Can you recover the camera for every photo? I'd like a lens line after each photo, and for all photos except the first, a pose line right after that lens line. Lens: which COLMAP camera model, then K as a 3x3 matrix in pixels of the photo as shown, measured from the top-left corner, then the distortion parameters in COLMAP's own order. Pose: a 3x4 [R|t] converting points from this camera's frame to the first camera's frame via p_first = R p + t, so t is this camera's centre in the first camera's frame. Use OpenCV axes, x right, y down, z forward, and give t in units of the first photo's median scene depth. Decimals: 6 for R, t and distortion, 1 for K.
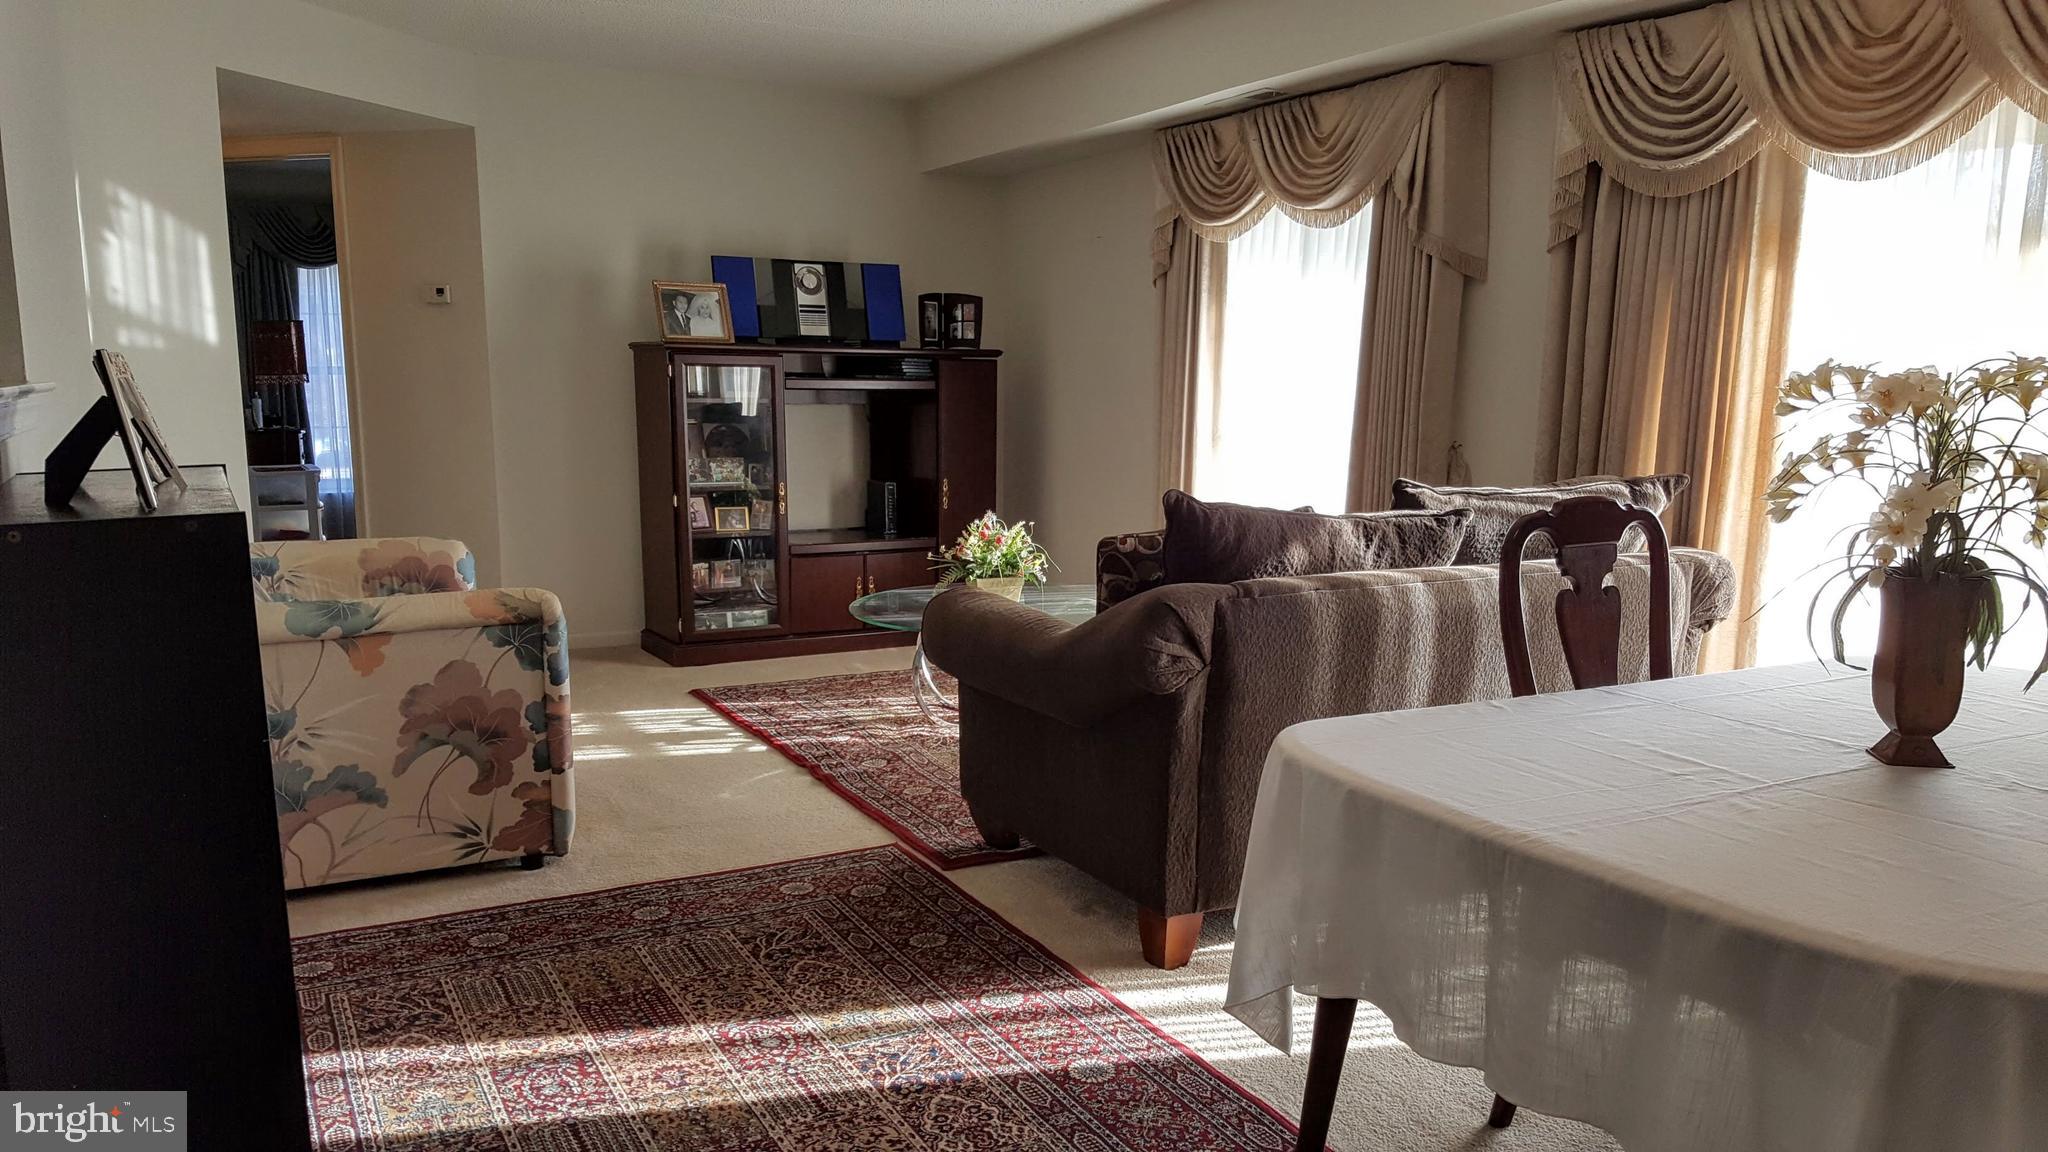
lens RADIAL K [[1518.4, 0, 1037.6], [0, 1518.4, 643.4], [0, 0, 1]] dist [0.139193, -0.209387]
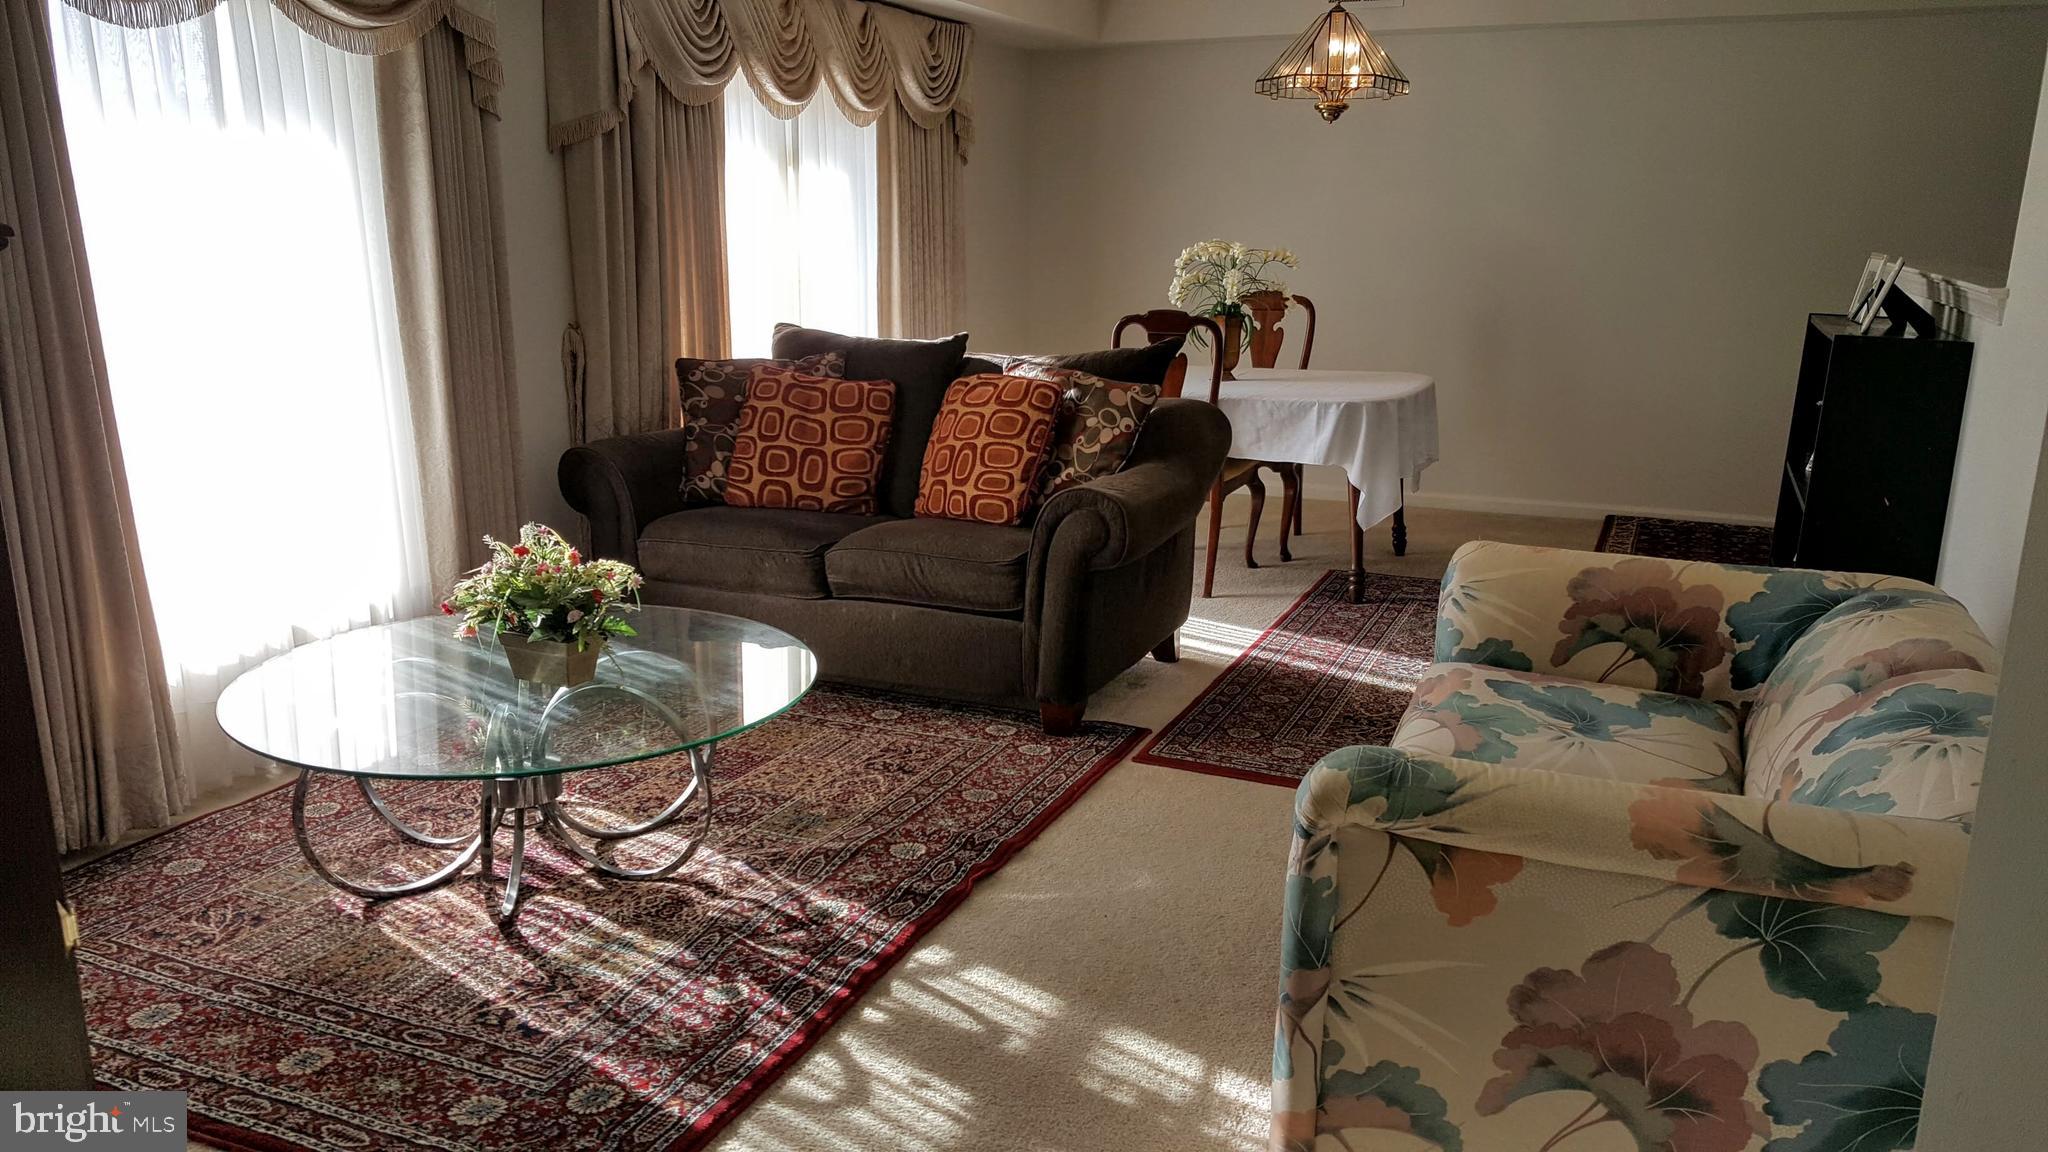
lens RADIAL K [[1518.4, 0, 1037.6], [0, 1518.4, 643.4], [0, 0, 1]] dist [0.139193, -0.209387]
pose [[-0.631102, -0.222309, 0.743161, -0.905772], [0.125014, 0.916380, 0.380289, -0.371811], [-0.765560, 0.332907, -0.550538, 1.865615]]
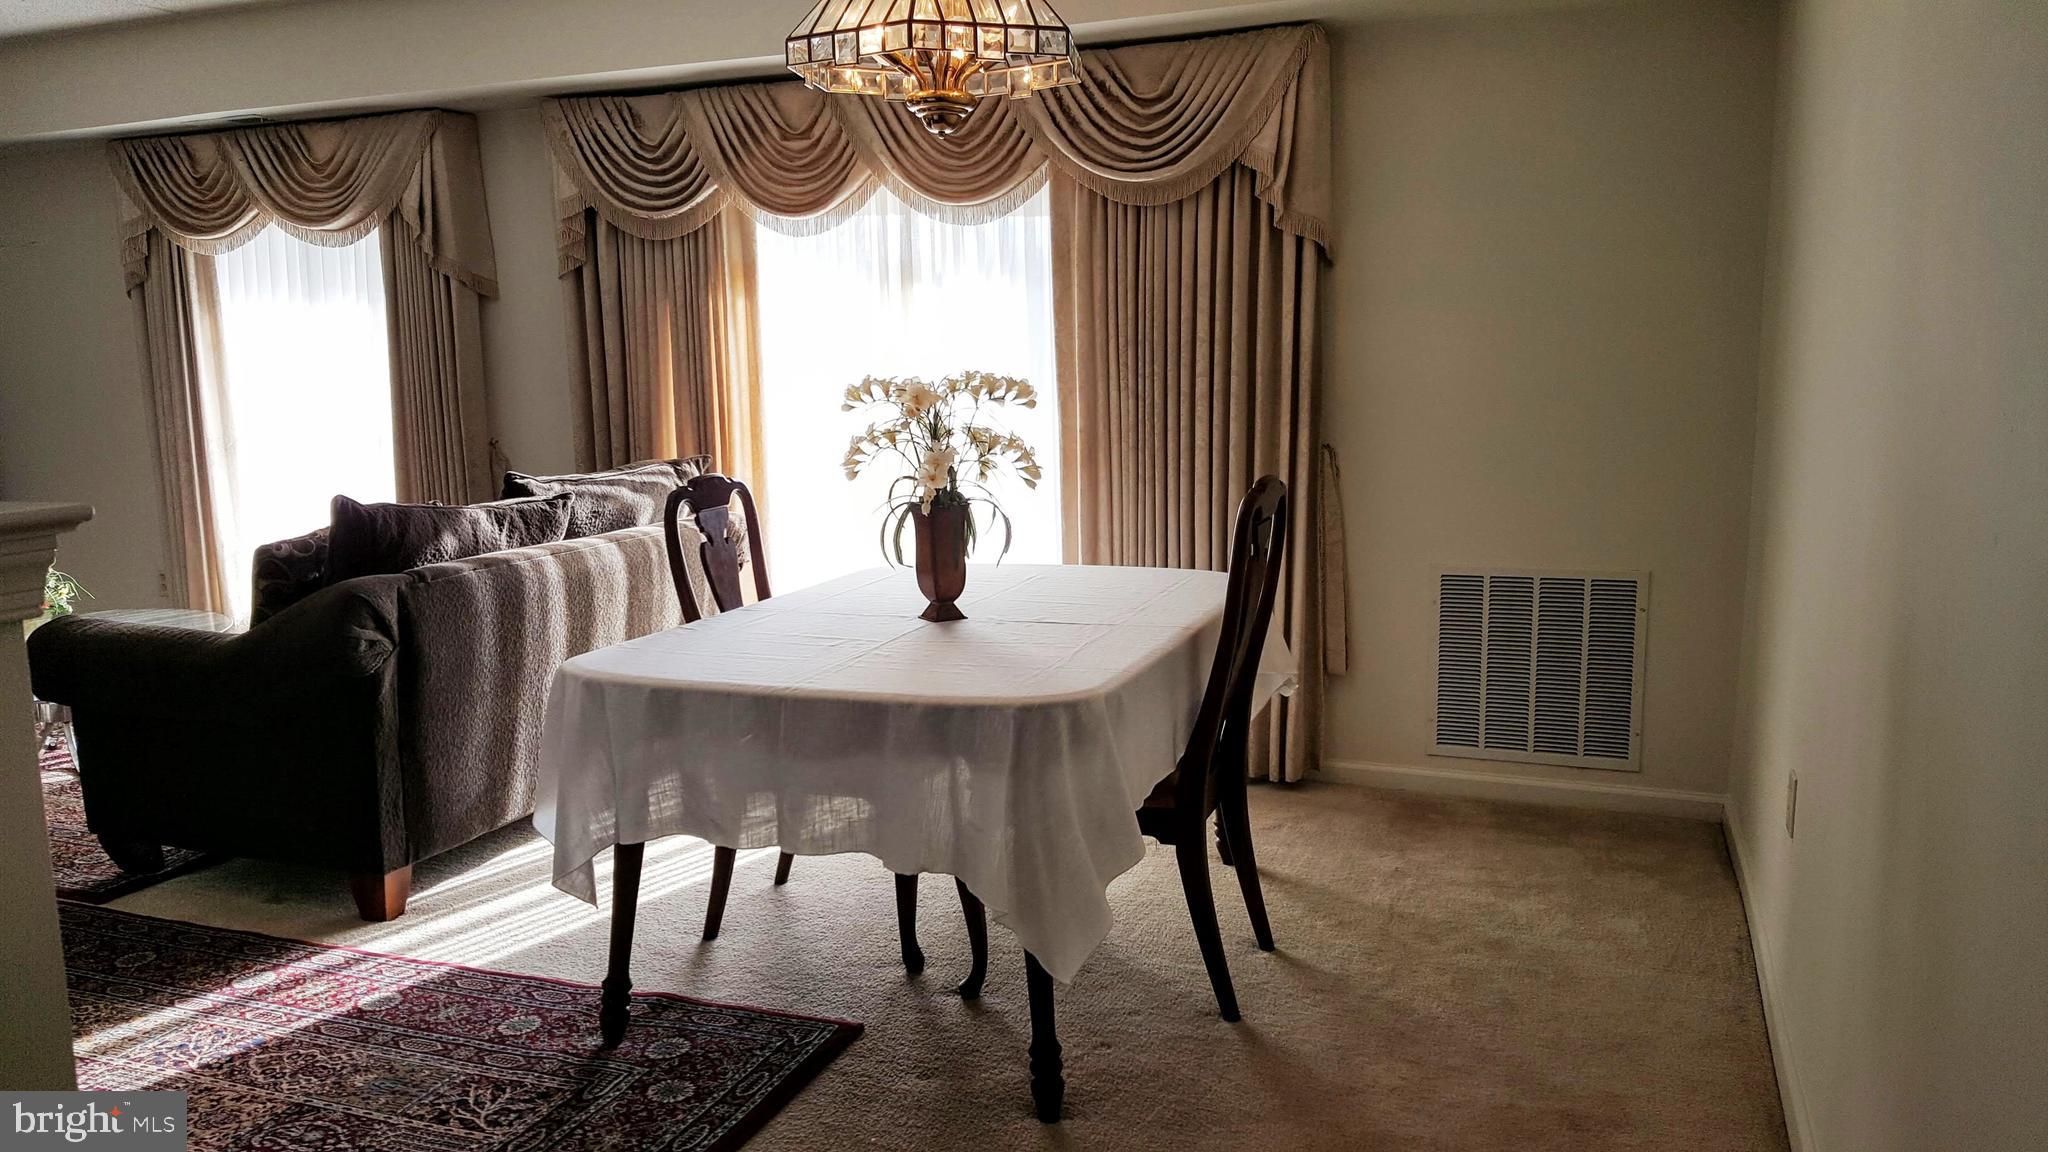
lens RADIAL K [[1518.4, 0, 1037.6], [0, 1518.4, 643.4], [0, 0, 1]] dist [0.139193, -0.209387]
pose [[0.757771, -0.151386, 0.634717, -0.239674], [0.145956, 0.987393, 0.061249, 0.011074], [-0.635987, 0.046228, 0.770314, -0.186502]]
